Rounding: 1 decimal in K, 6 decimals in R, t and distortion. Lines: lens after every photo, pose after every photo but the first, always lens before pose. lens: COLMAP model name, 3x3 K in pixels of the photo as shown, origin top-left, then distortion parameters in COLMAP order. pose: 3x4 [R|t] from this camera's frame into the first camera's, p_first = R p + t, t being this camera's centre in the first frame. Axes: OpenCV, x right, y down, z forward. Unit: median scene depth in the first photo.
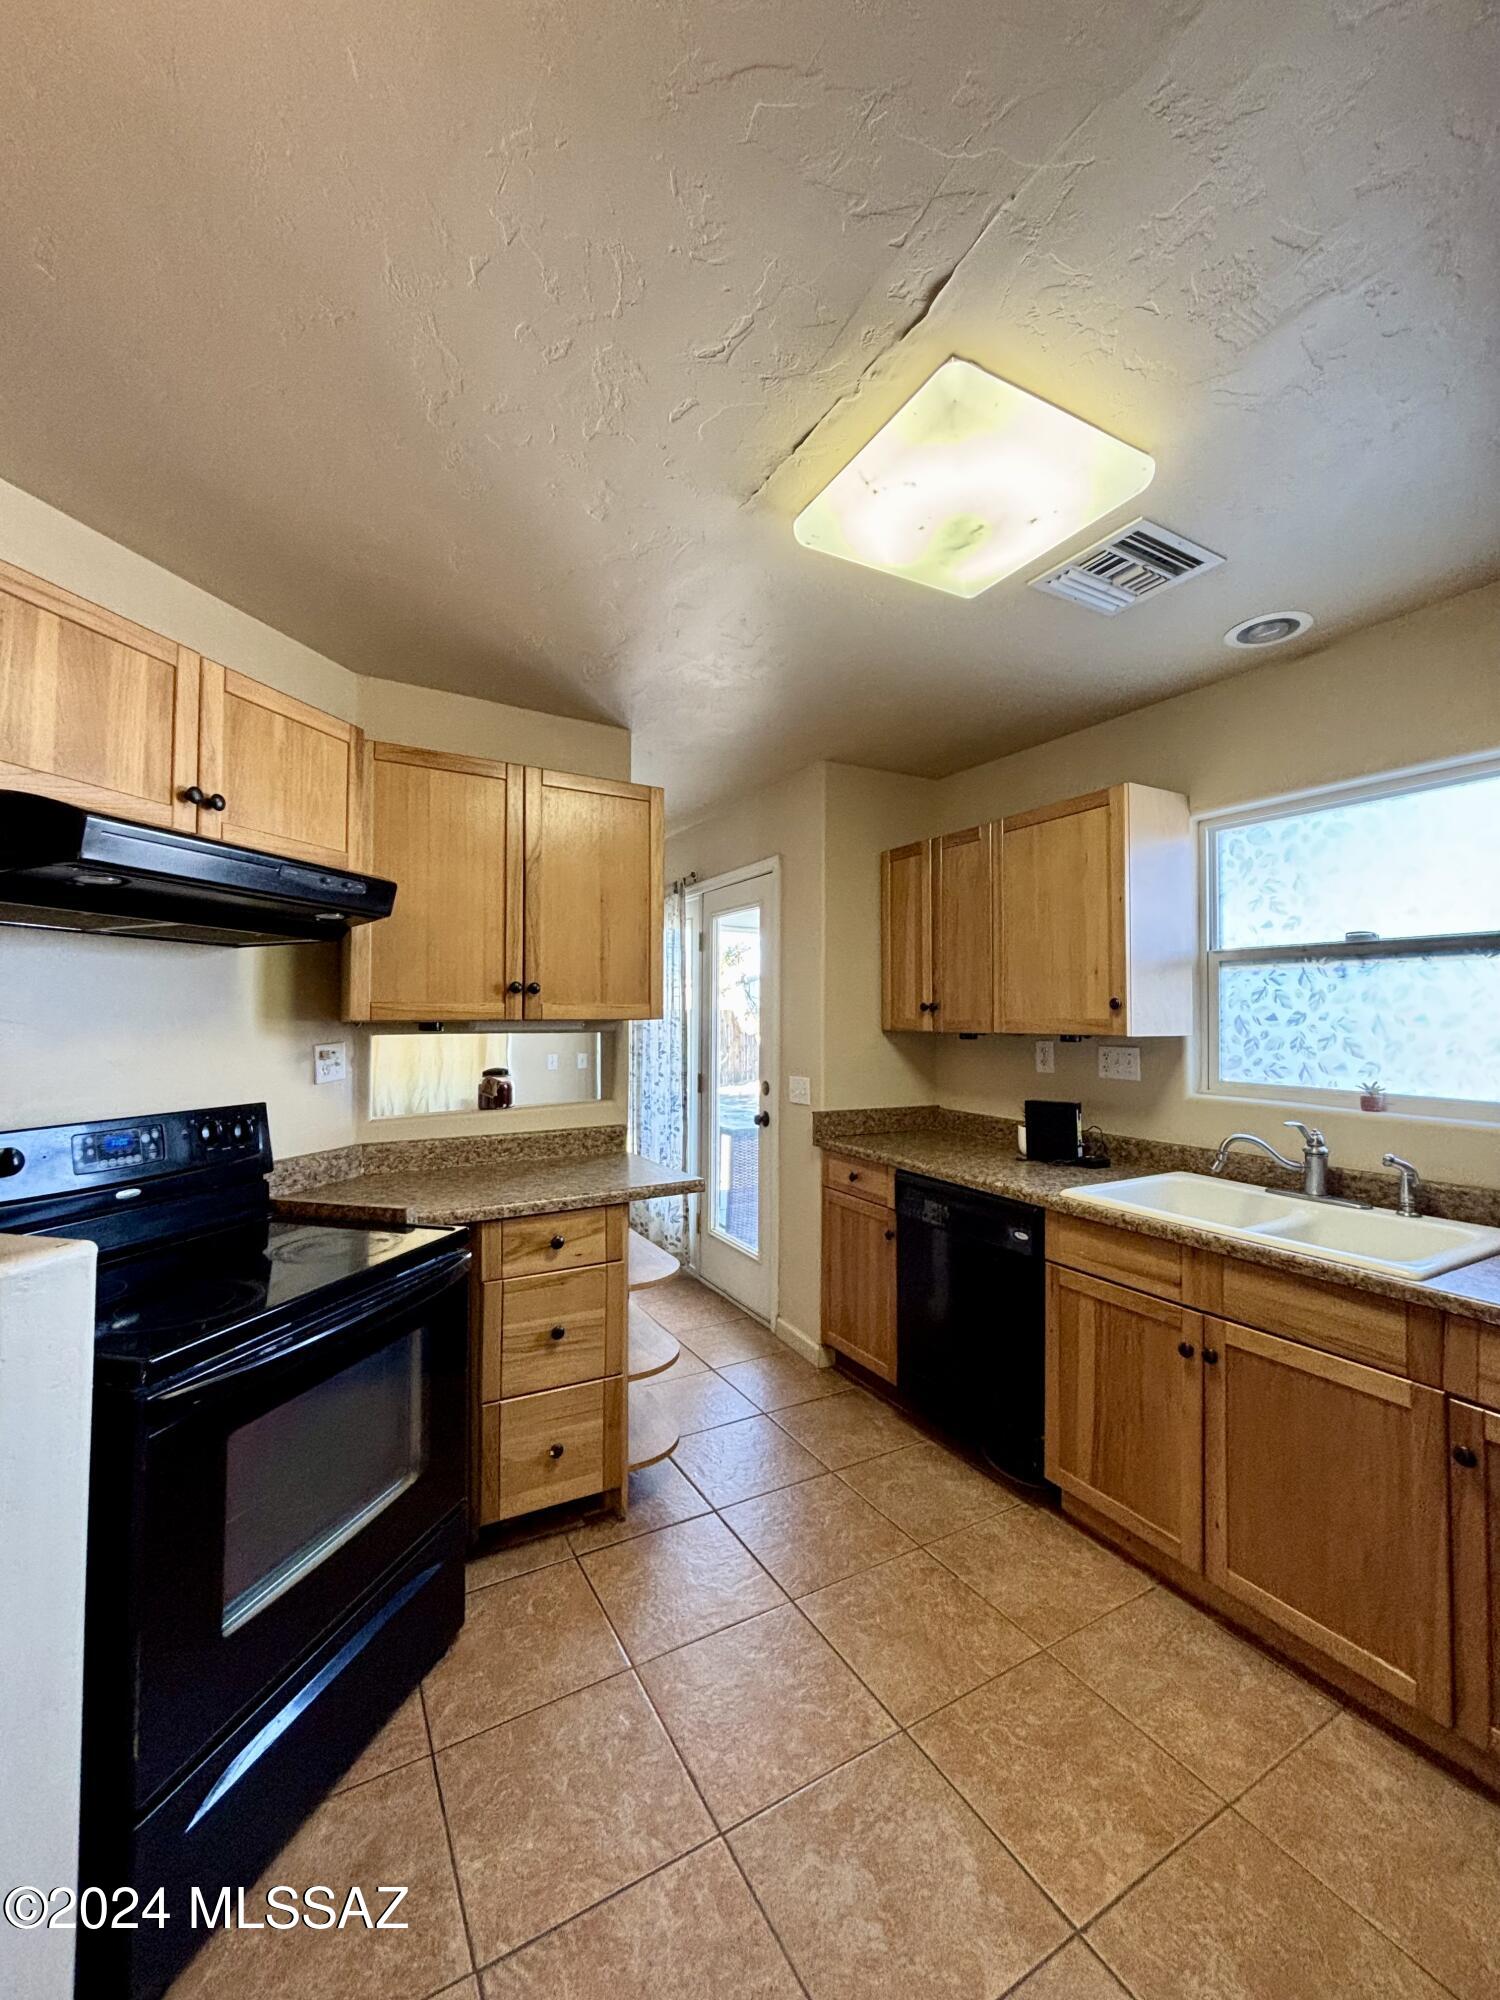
lens RADIAL K [[799.4, 0, 747.0], [0, 799.4, 994.6], [0, 0, 1]] dist [0.000782, -0.000078]
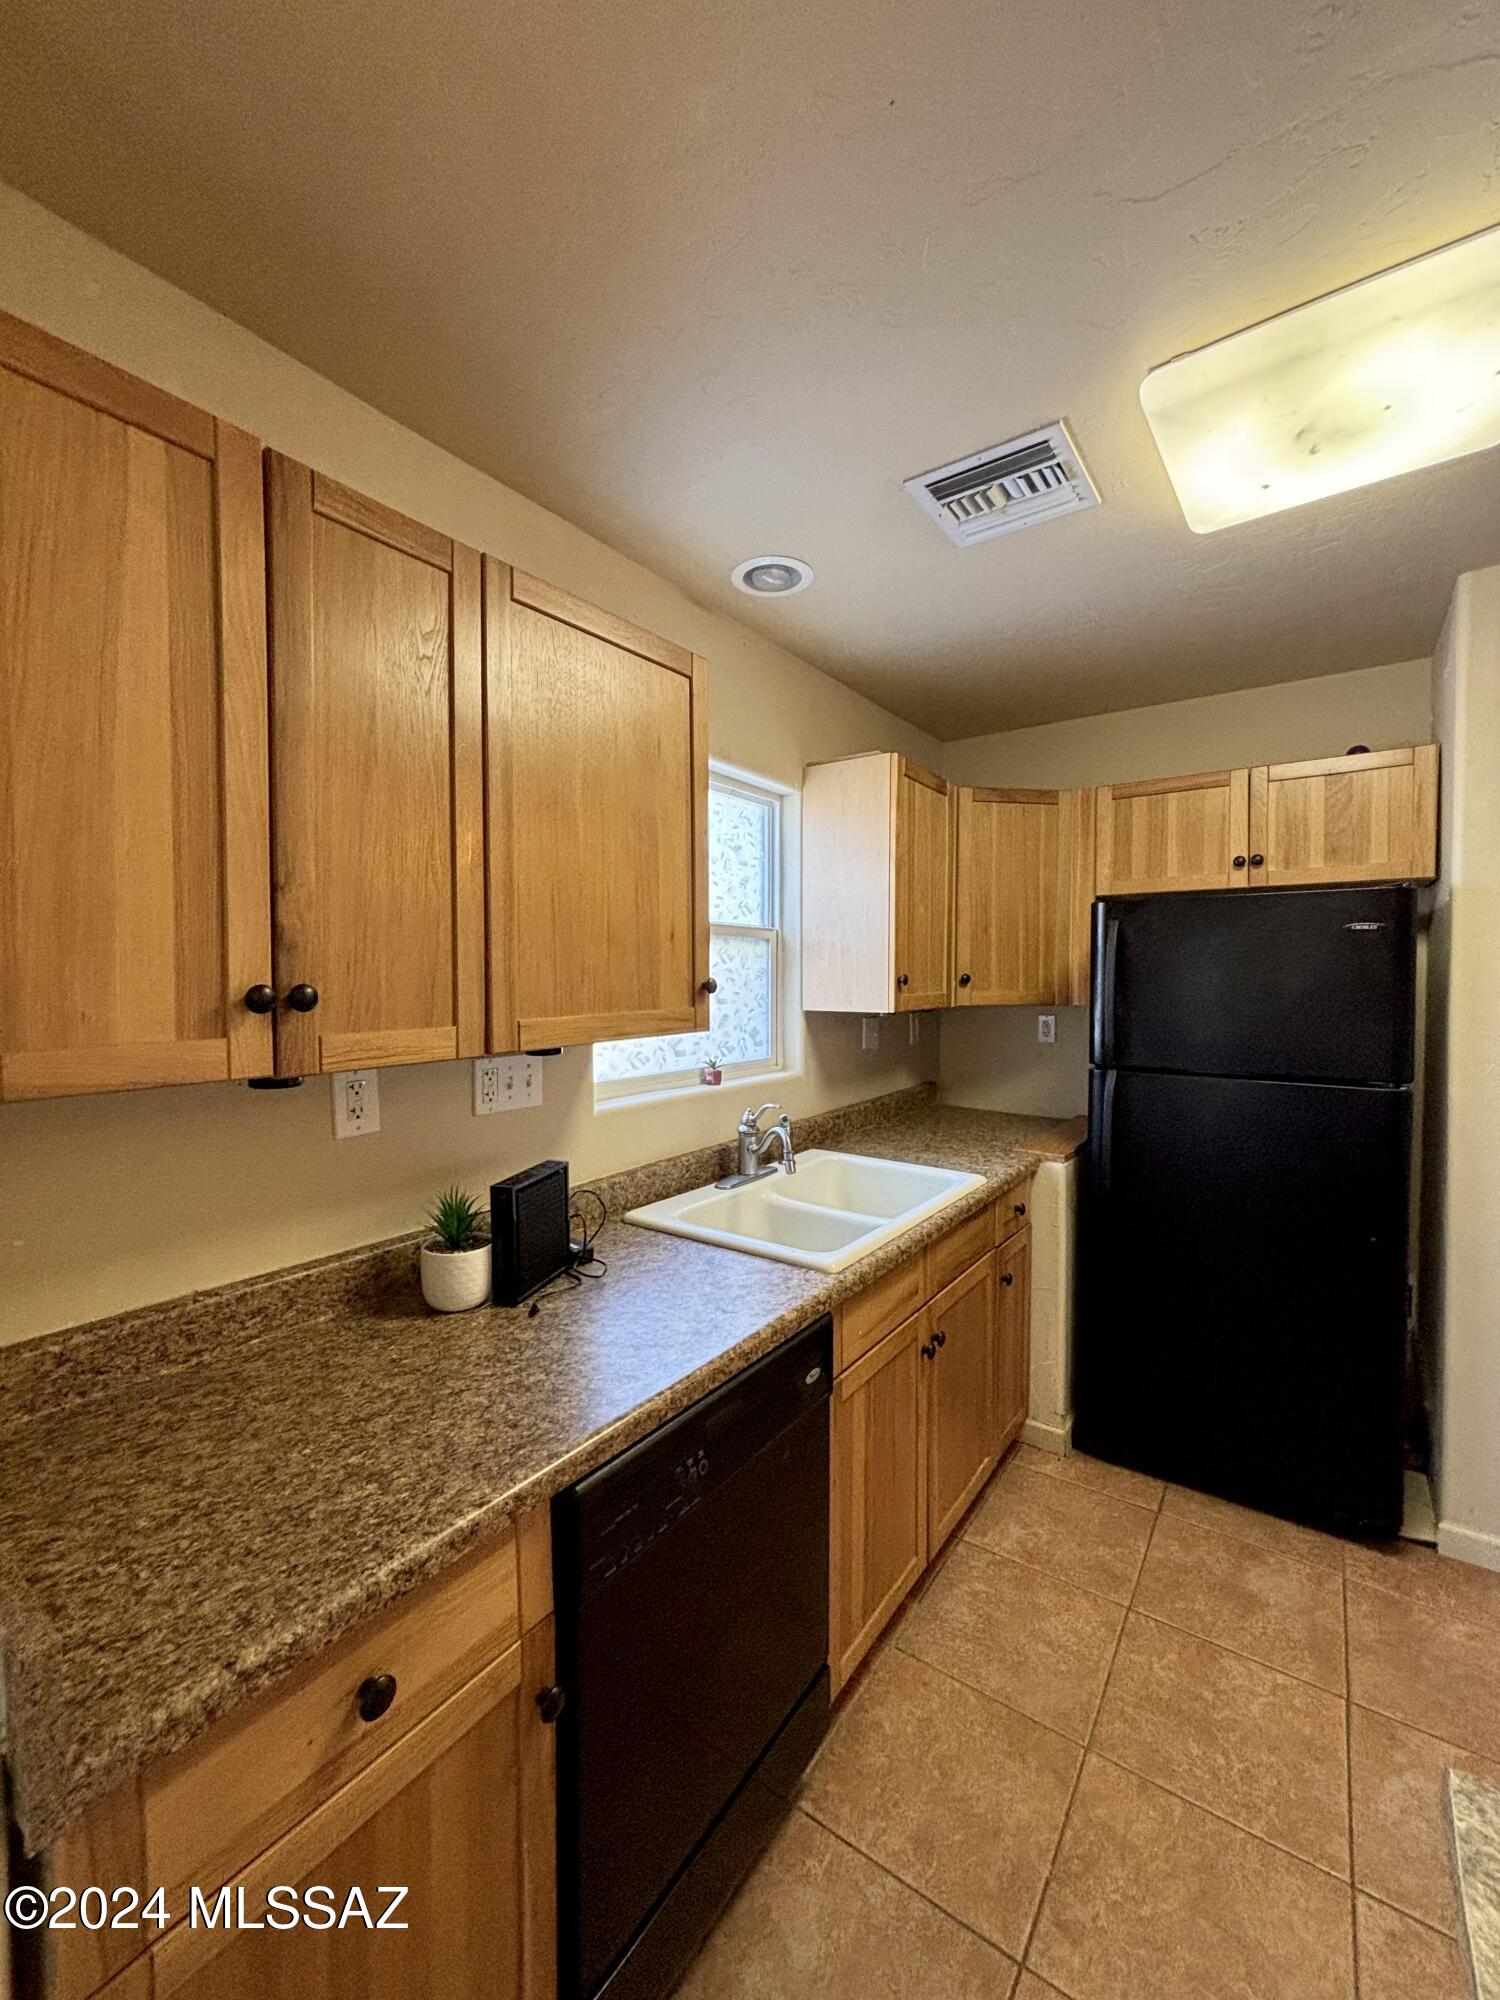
lens RADIAL K [[799.4, 0, 747.0], [0, 799.4, 994.6], [0, 0, 1]] dist [0.000782, -0.000078]
pose [[-0.417428, -0.028762, 0.908255, -0.164110], [-0.024873, 0.999486, 0.020219, 0.002506], [-0.908369, -0.014151, -0.417929, 1.201472]]
